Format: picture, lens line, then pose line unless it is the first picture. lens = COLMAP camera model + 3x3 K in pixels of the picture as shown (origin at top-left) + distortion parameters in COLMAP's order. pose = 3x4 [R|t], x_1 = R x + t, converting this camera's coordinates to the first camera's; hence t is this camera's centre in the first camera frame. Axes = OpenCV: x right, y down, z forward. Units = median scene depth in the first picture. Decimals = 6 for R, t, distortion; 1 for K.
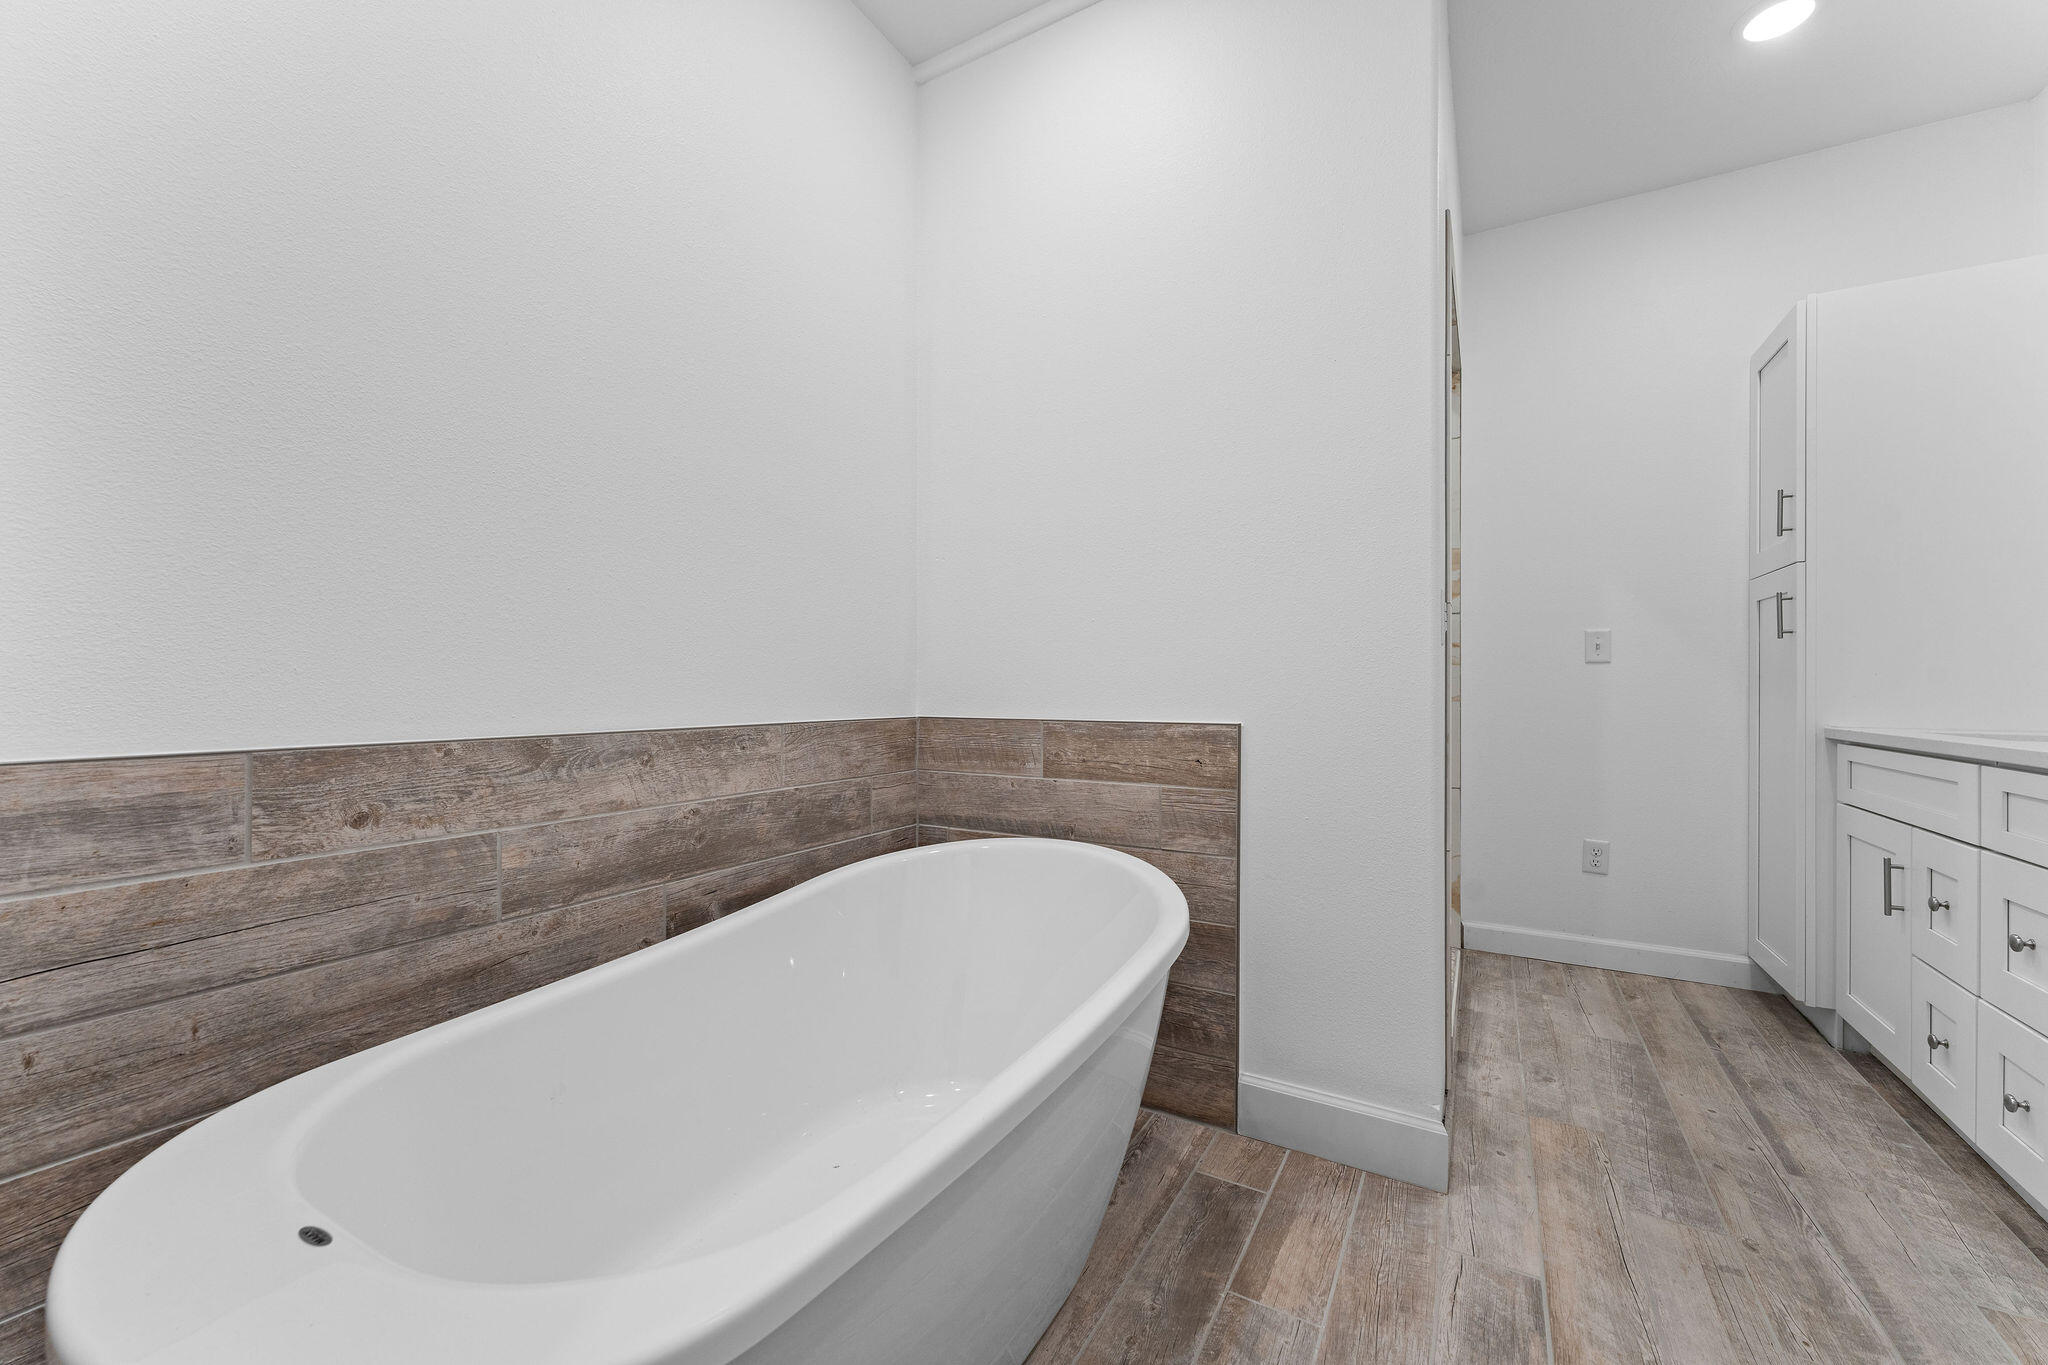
lens RADIAL K [[824.3, 0, 1010.0], [0, 824.3, 684.0], [0, 0, 1]] dist [-0.001566, 0.001083]
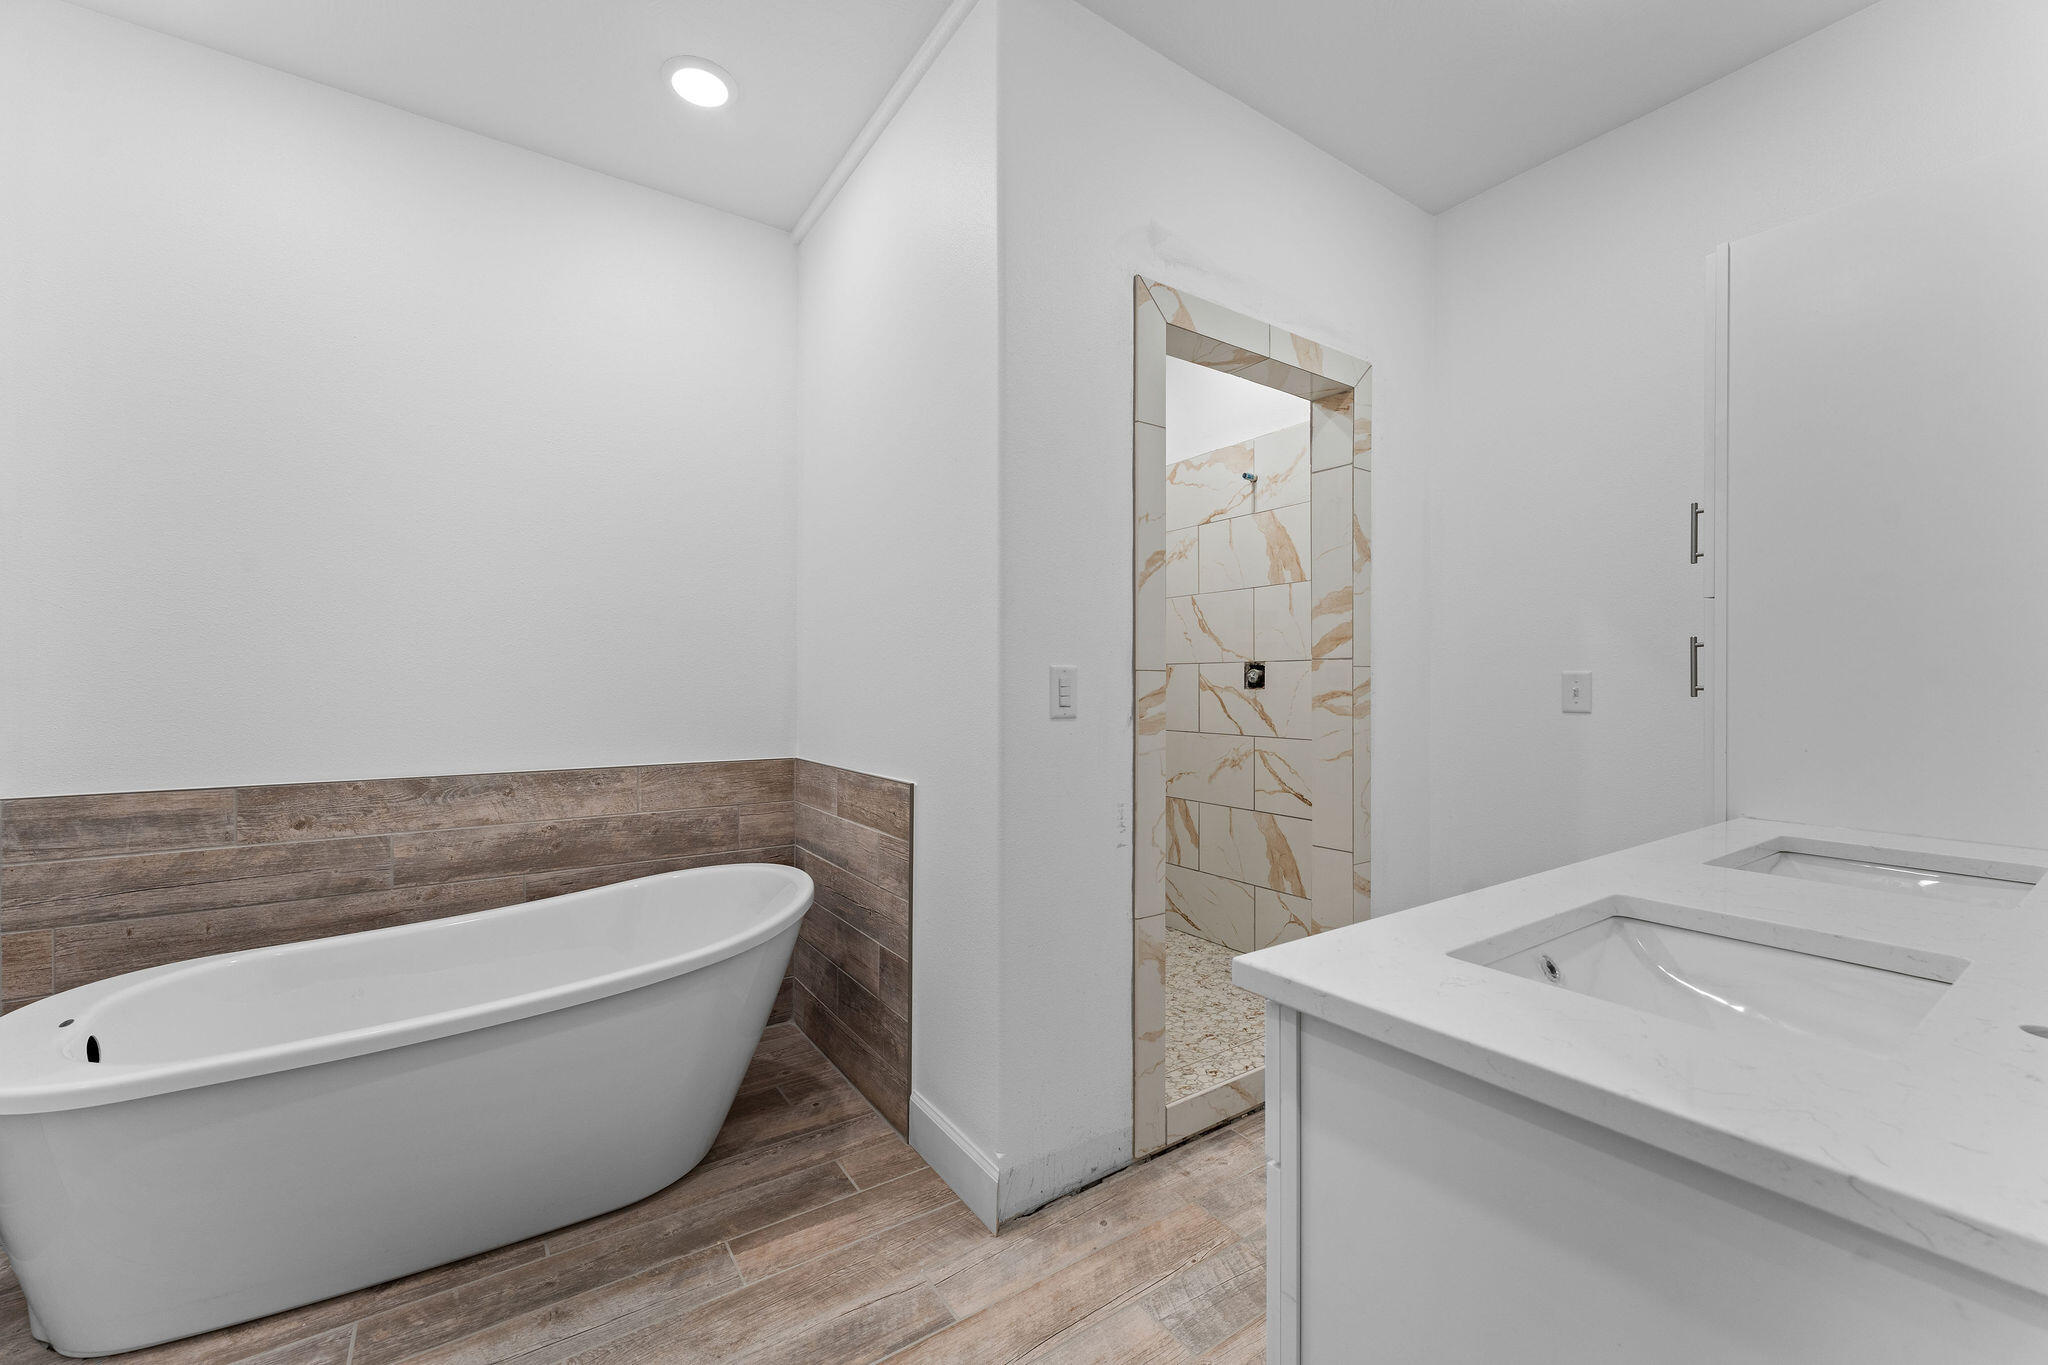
lens RADIAL K [[824.3, 0, 1025.0], [0, 824.3, 682.9], [0, 0, 1]] dist [-0.001566, 0.001083]
pose [[0.898771, -0.001354, -0.438417, 0.837330], [0.003500, 0.999986, 0.004086, -0.086717], [0.438405, -0.005207, 0.898762, 0.044400]]
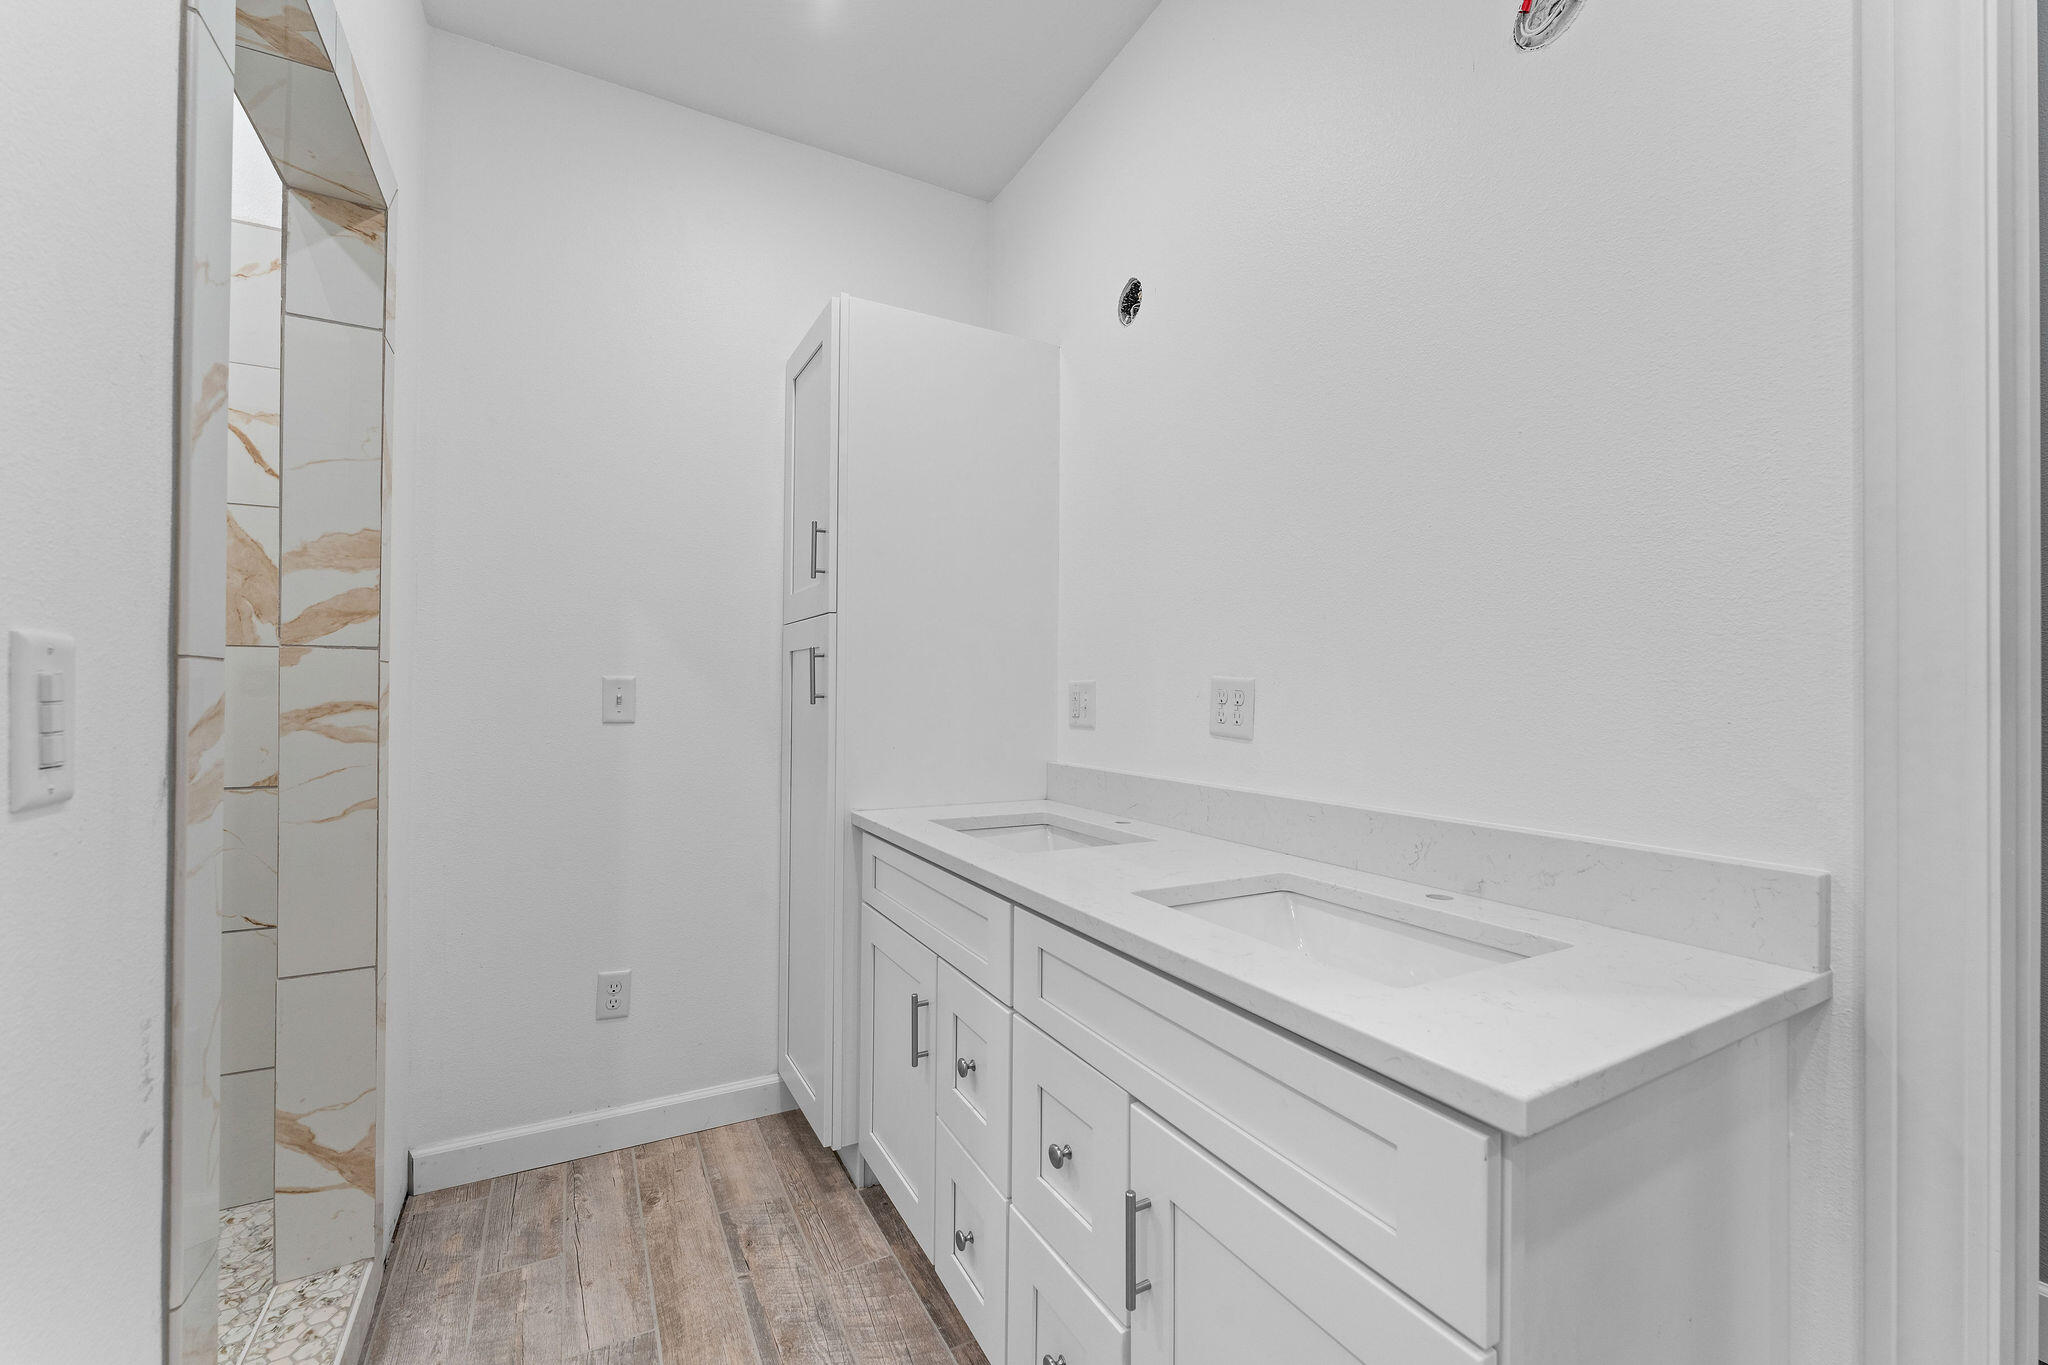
lens RADIAL K [[824.3, 0, 1021.8], [0, 824.3, 691.2], [0, 0, 1]] dist [-0.001566, 0.001083]
pose [[0.521999, 0.001424, 0.852945, 0.405408], [-0.010032, 0.999940, 0.004471, -0.086462], [-0.852887, -0.010891, 0.521982, 0.464680]]
